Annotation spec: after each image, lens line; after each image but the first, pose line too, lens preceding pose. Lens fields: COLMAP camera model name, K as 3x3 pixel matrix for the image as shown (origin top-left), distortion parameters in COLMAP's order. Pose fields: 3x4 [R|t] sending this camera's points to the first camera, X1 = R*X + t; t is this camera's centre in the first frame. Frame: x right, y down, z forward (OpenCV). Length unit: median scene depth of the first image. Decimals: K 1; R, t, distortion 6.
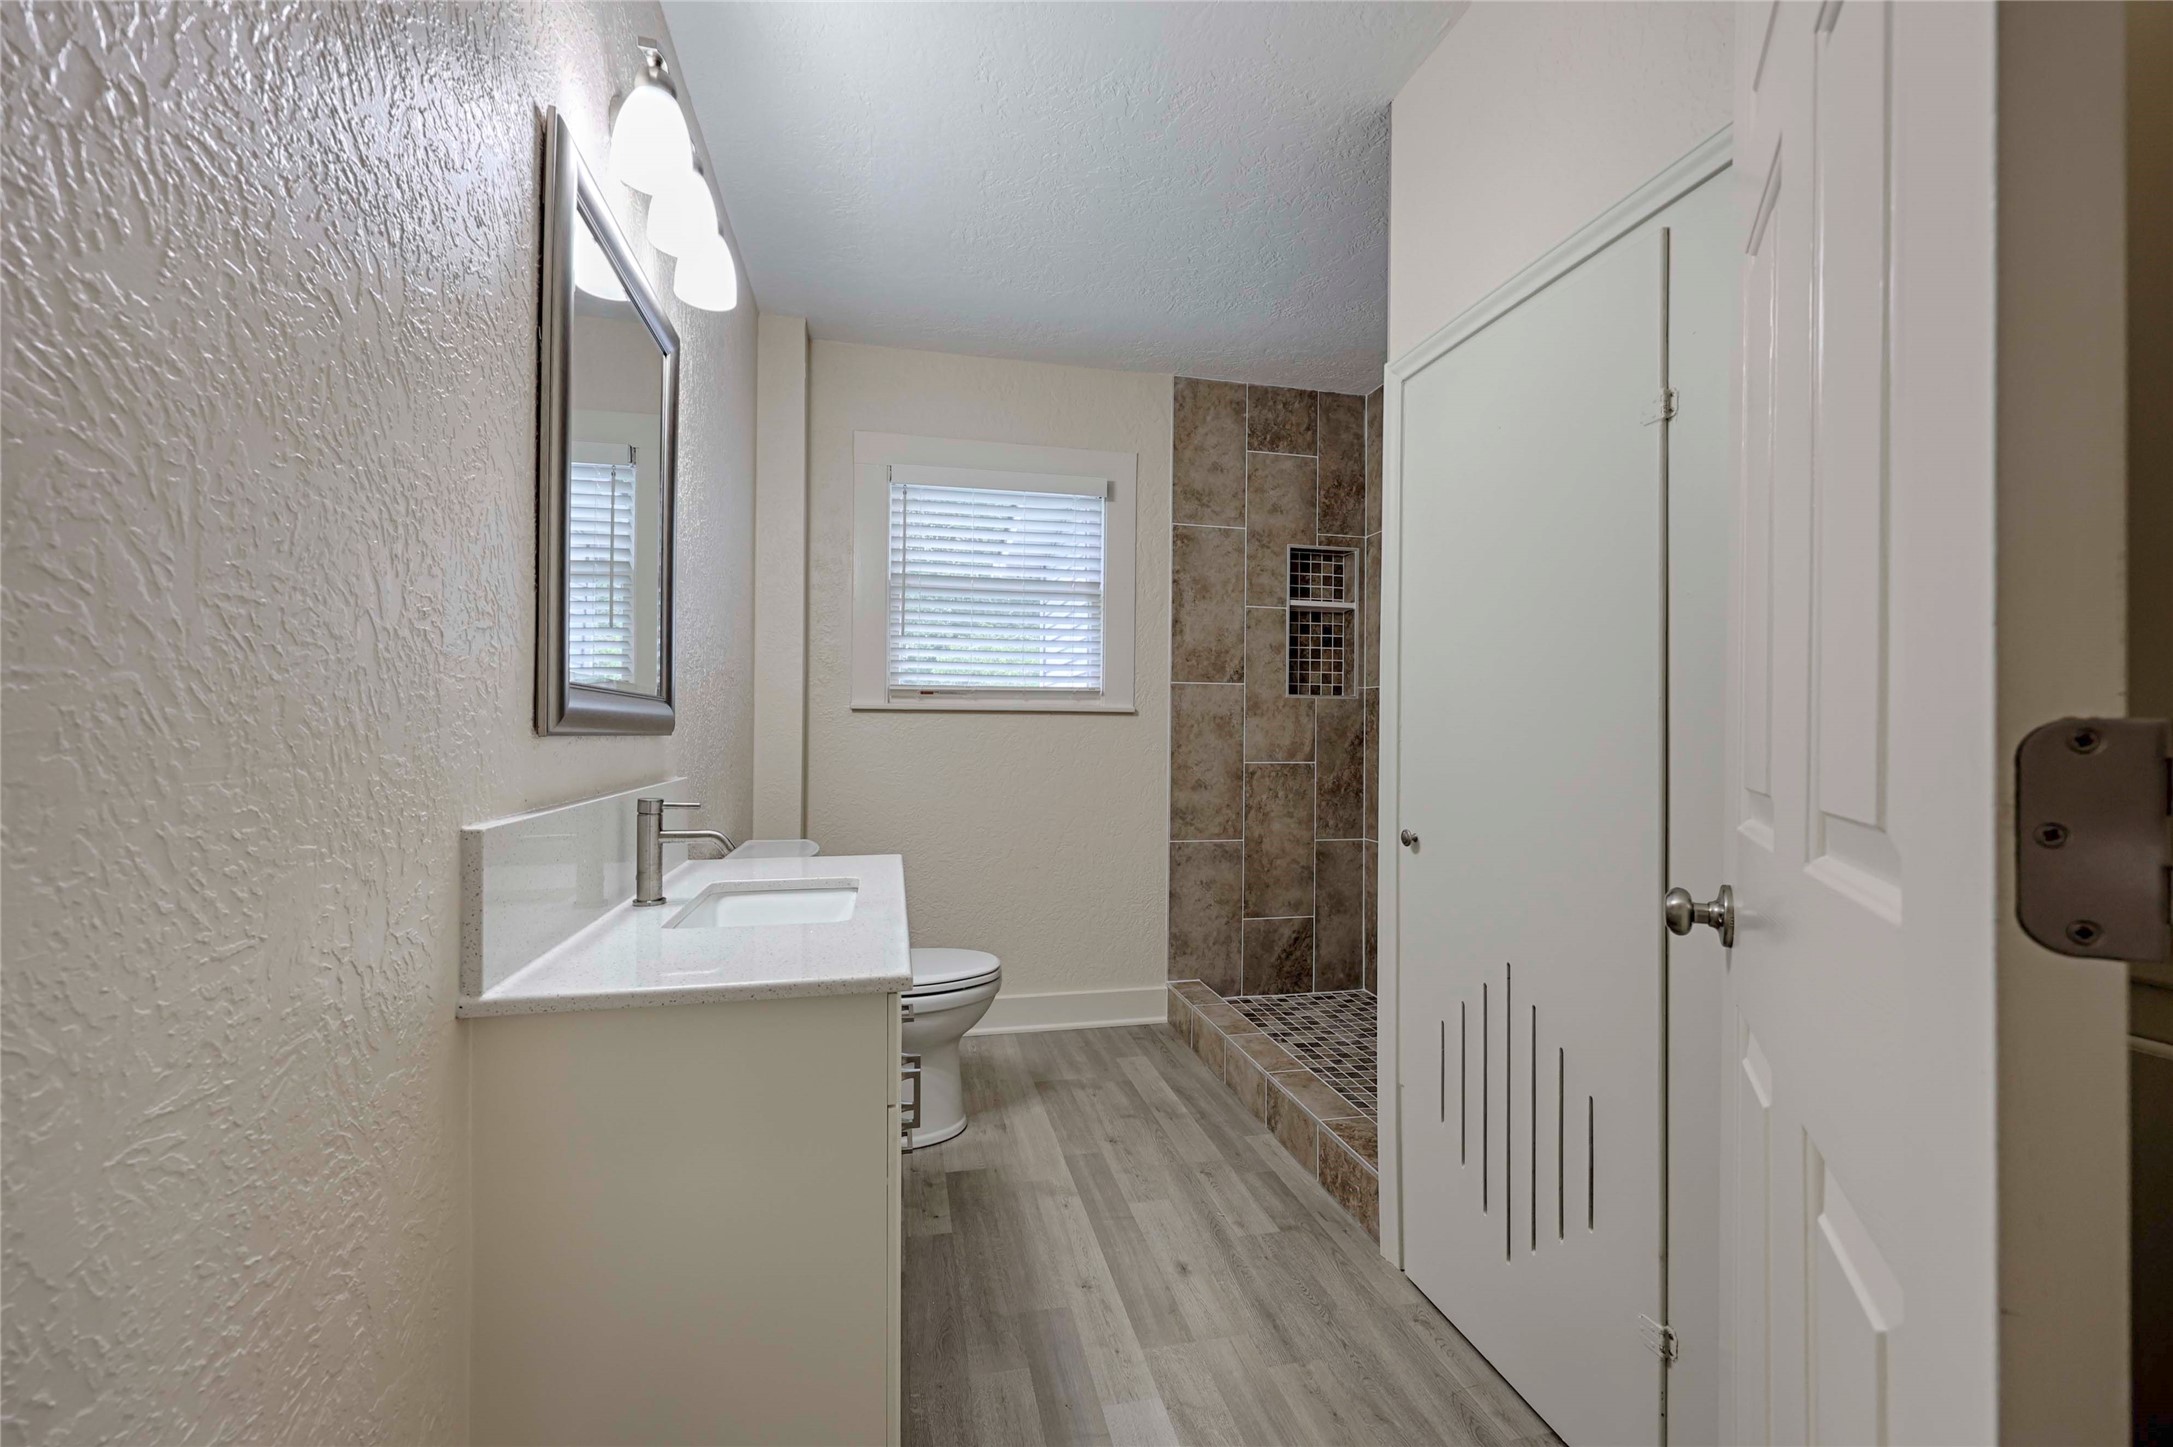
lens RADIAL K [[873.4, 0, 1089.1], [0, 873.4, 729.1], [0, 0, 1]] dist [-0.001777, 0.000478]
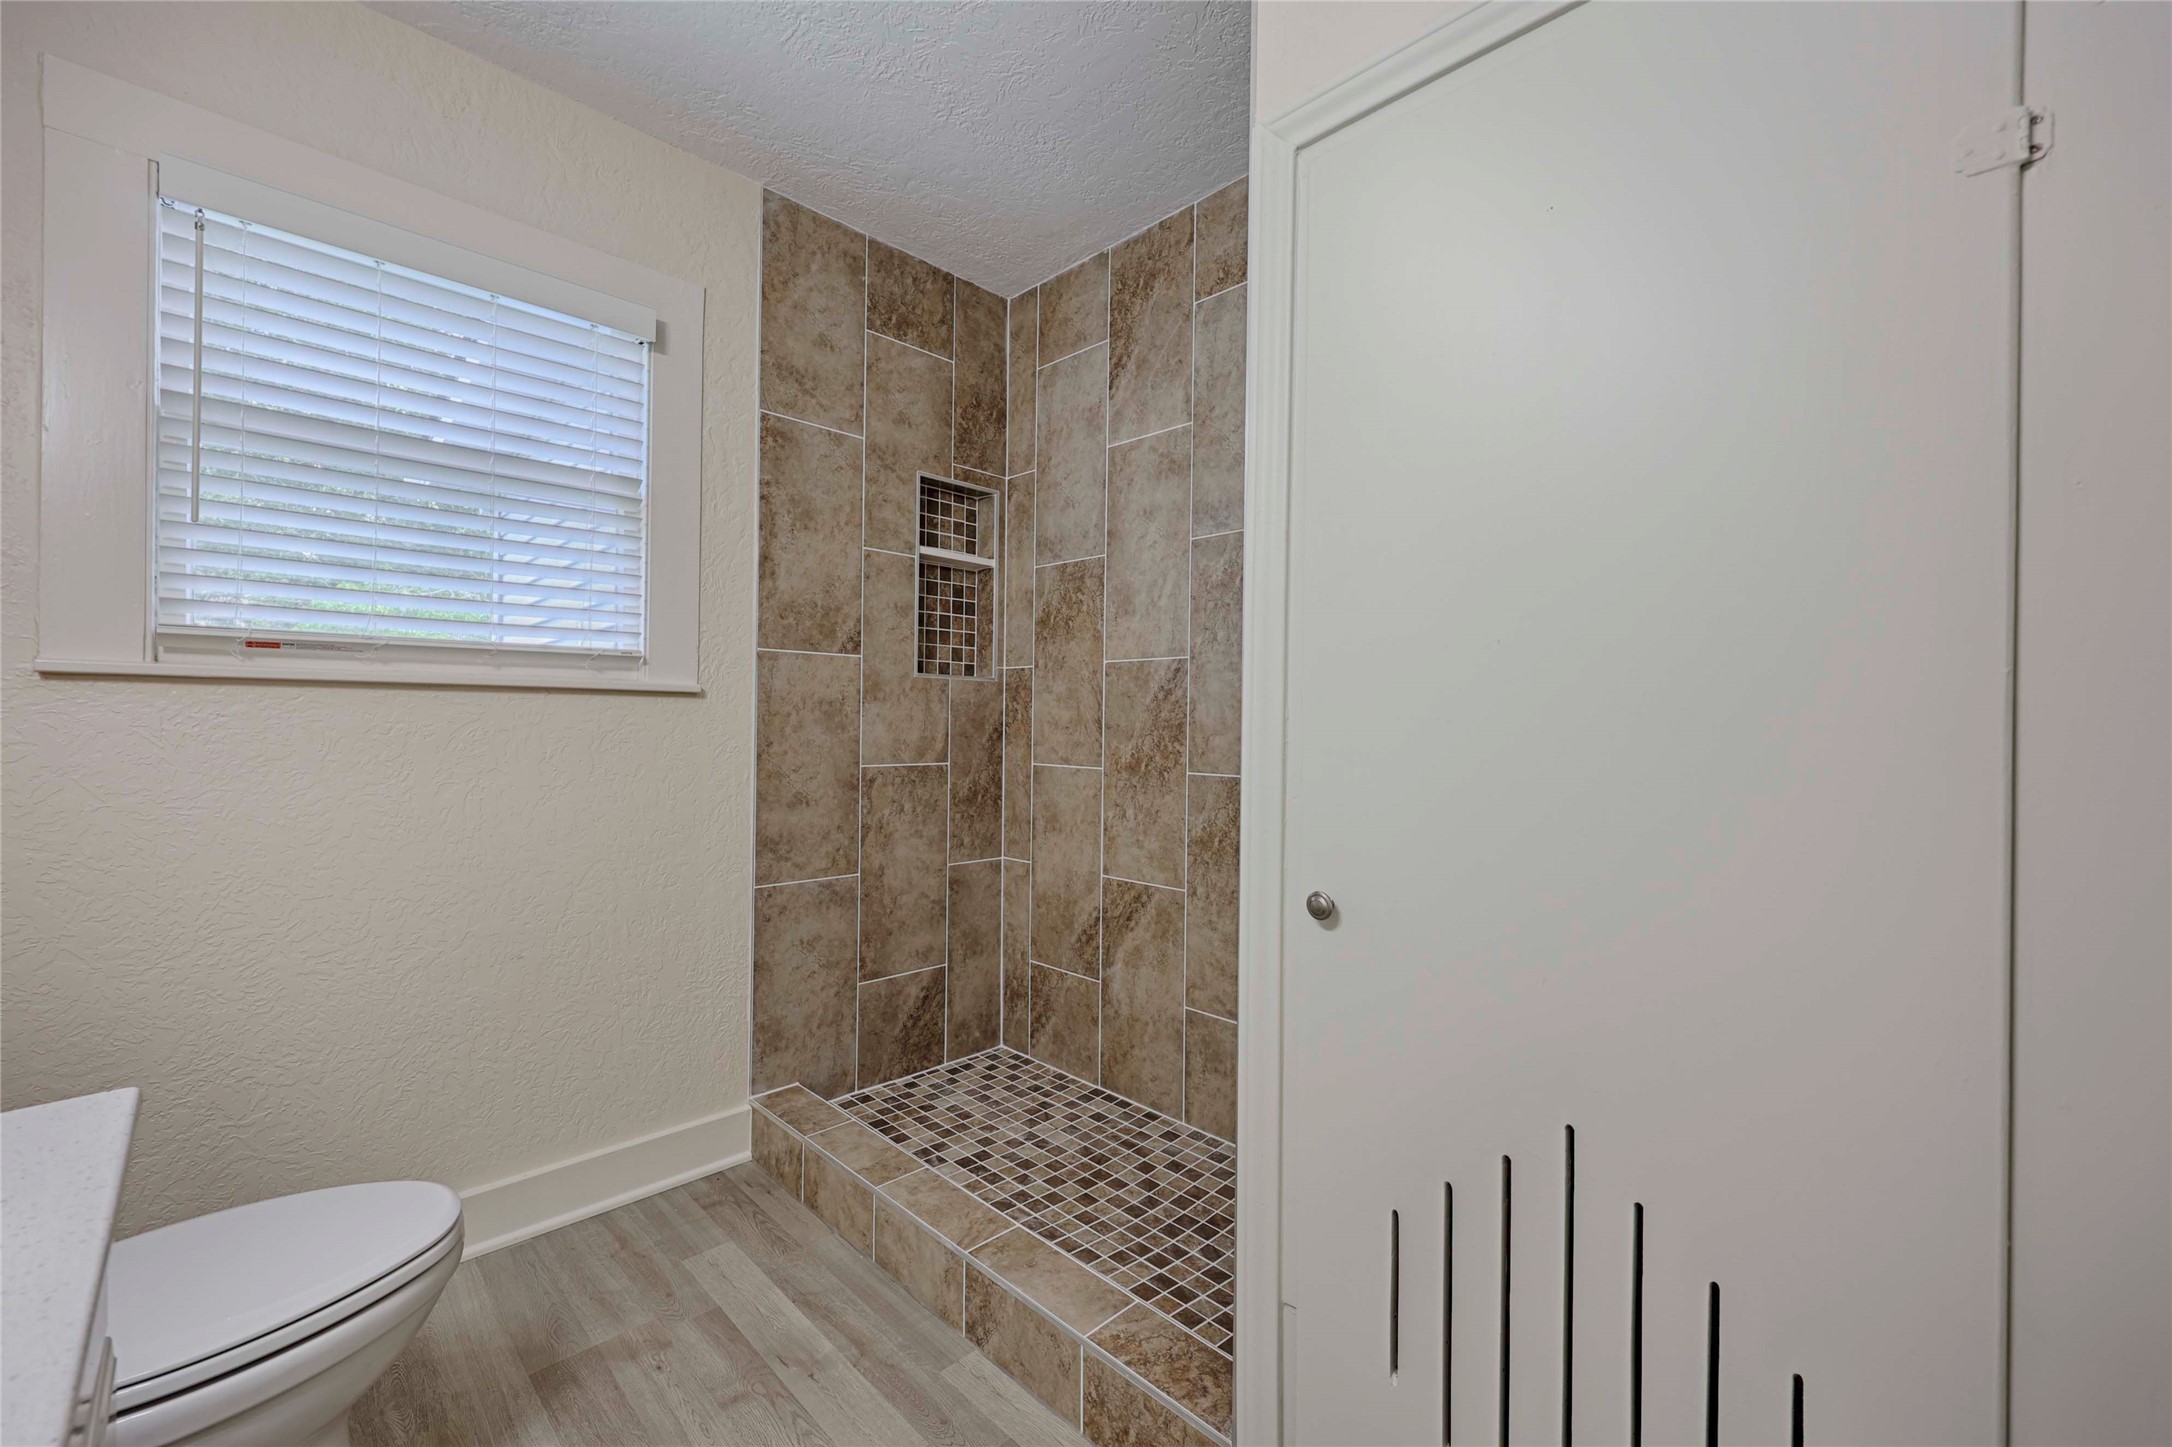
lens RADIAL K [[873.0, 0, 1081.9], [0, 873.0, 727.2], [0, 0, 1]] dist [-0.001777, 0.000478]
pose [[0.849325, -0.000540, 0.527870, -0.046661], [-0.005338, 0.999940, 0.009610, -0.001308], [-0.527843, -0.010980, 0.849271, 0.301166]]
